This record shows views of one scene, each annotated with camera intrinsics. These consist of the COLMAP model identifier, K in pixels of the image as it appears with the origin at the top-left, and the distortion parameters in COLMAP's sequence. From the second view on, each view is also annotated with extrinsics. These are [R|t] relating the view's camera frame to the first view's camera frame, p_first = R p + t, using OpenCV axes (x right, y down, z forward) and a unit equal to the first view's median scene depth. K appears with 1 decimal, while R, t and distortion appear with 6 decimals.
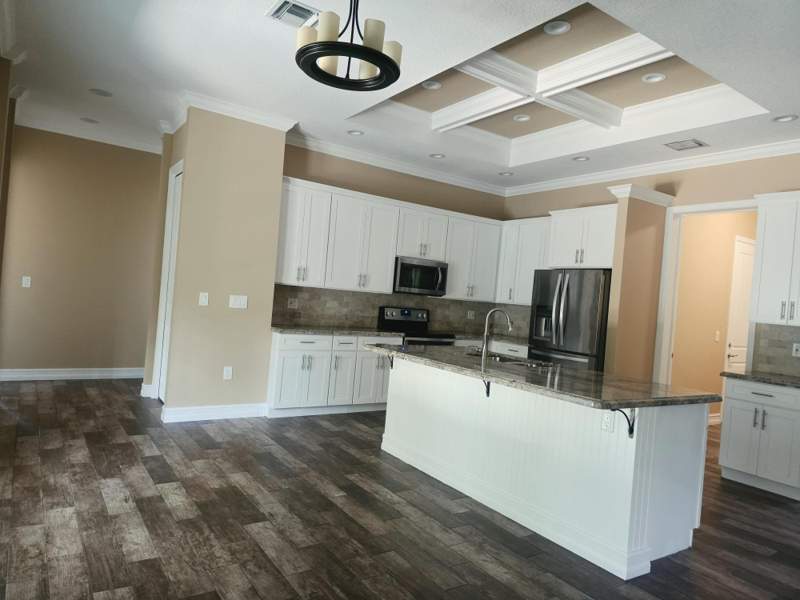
lens RADIAL K [[538.8, 0, 400.0], [0, 538.8, 300.0], [0, 0, 1]] dist [0.079724, -0.079970]
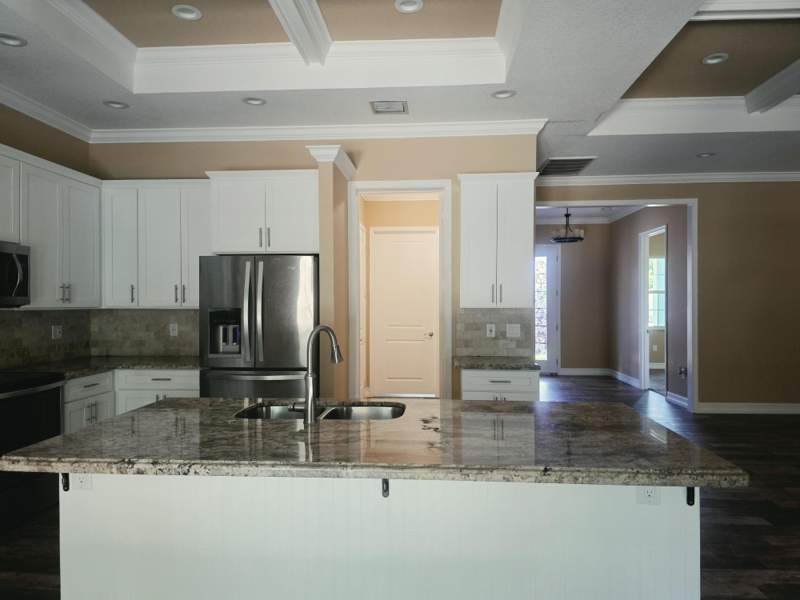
lens RADIAL K [[539.2, 0, 400.0], [0, 539.2, 300.0], [0, 0, 1]] dist [0.075117, -0.081576]
pose [[0.619284, -0.082462, 0.780825, -0.132827], [0.056964, 0.996568, 0.060067, -0.028812], [-0.783098, 0.007281, 0.621855, 0.395368]]
